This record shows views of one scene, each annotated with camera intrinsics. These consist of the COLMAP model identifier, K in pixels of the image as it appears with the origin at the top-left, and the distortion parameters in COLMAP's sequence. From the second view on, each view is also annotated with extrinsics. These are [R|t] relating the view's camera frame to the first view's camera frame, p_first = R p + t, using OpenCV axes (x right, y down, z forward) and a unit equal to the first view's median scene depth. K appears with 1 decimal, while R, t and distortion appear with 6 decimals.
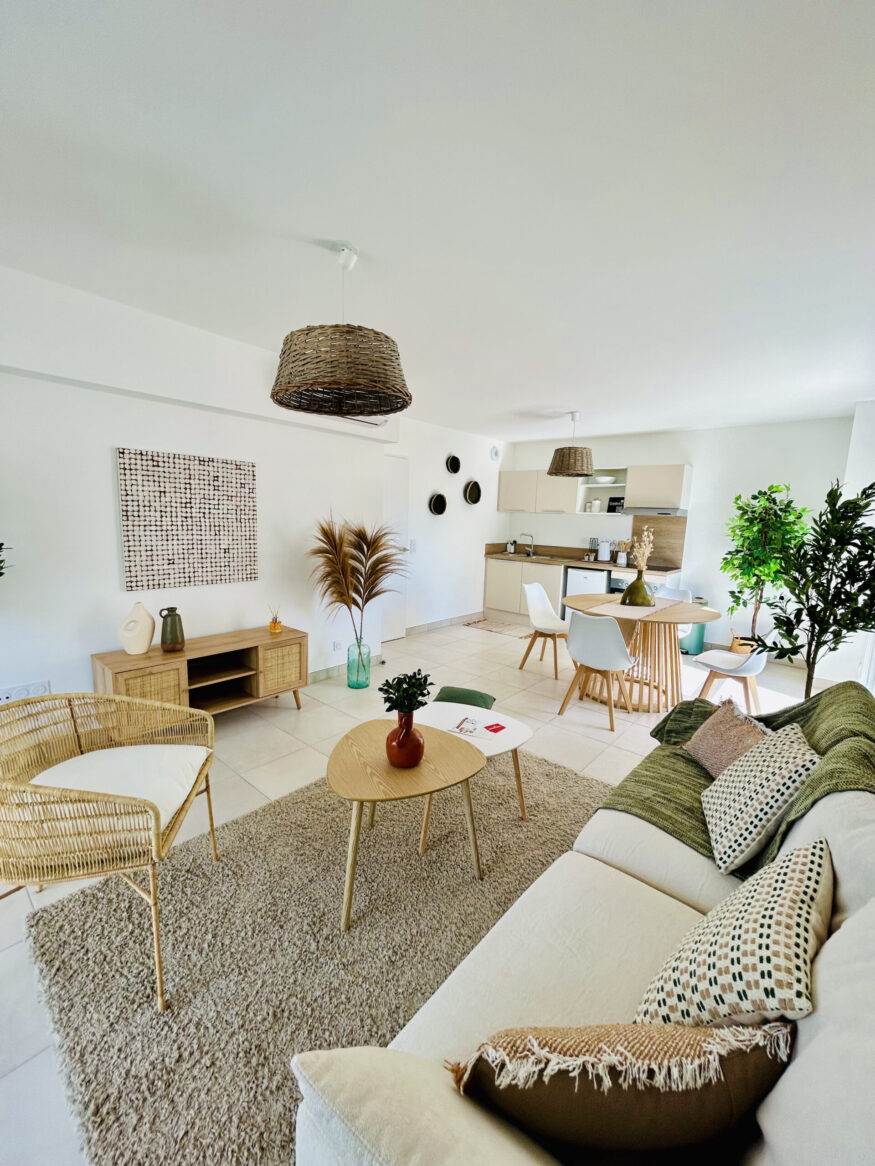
lens RADIAL K [[466.4, 0, 440.0], [0, 466.4, 585.9], [0, 0, 1]] dist [0.022963, 0.000848]
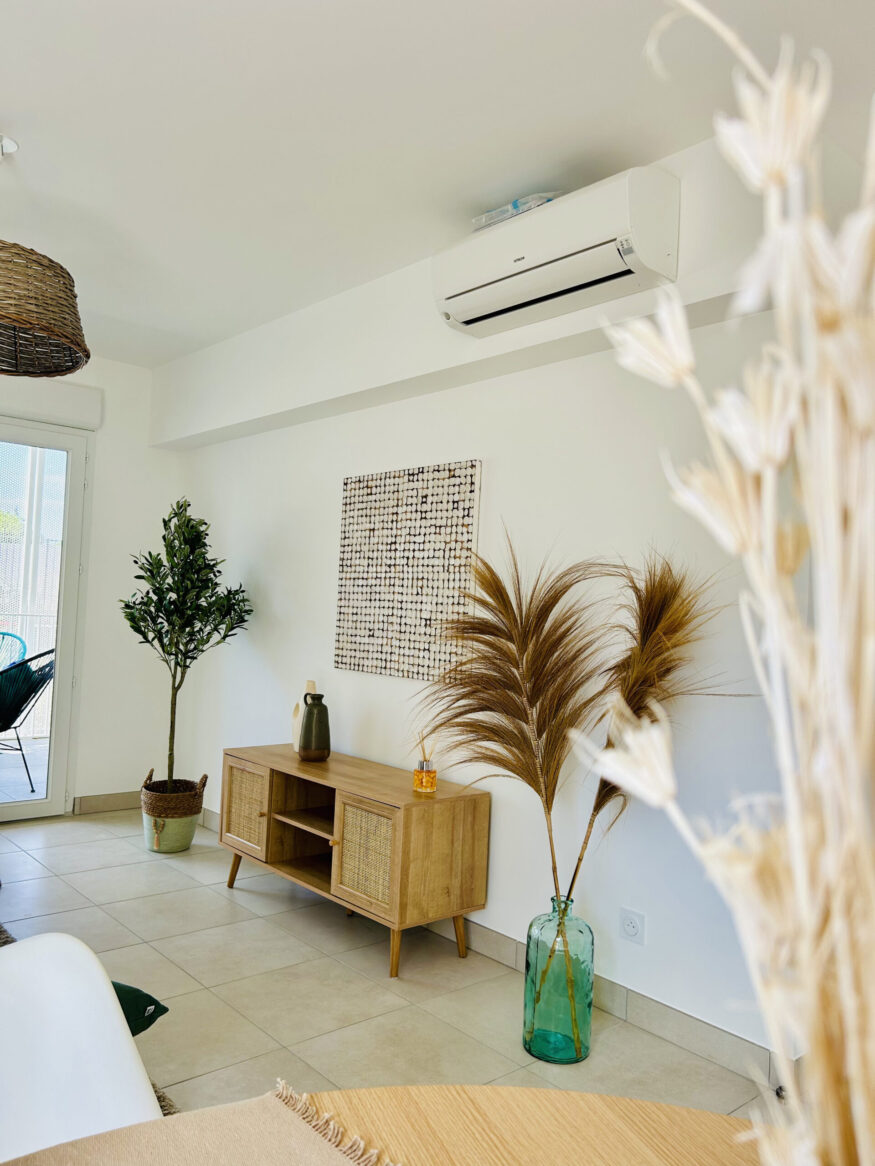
lens RADIAL K [[875.2, 0, 438.7], [0, 875.2, 579.9], [0, 0, 1]] dist [0.034077, -0.031702]
pose [[-0.115472, -0.065203, -0.991168, 0.619880], [-0.190861, 0.980706, -0.042279, -0.088209], [0.974802, 0.184293, -0.125689, 1.201206]]
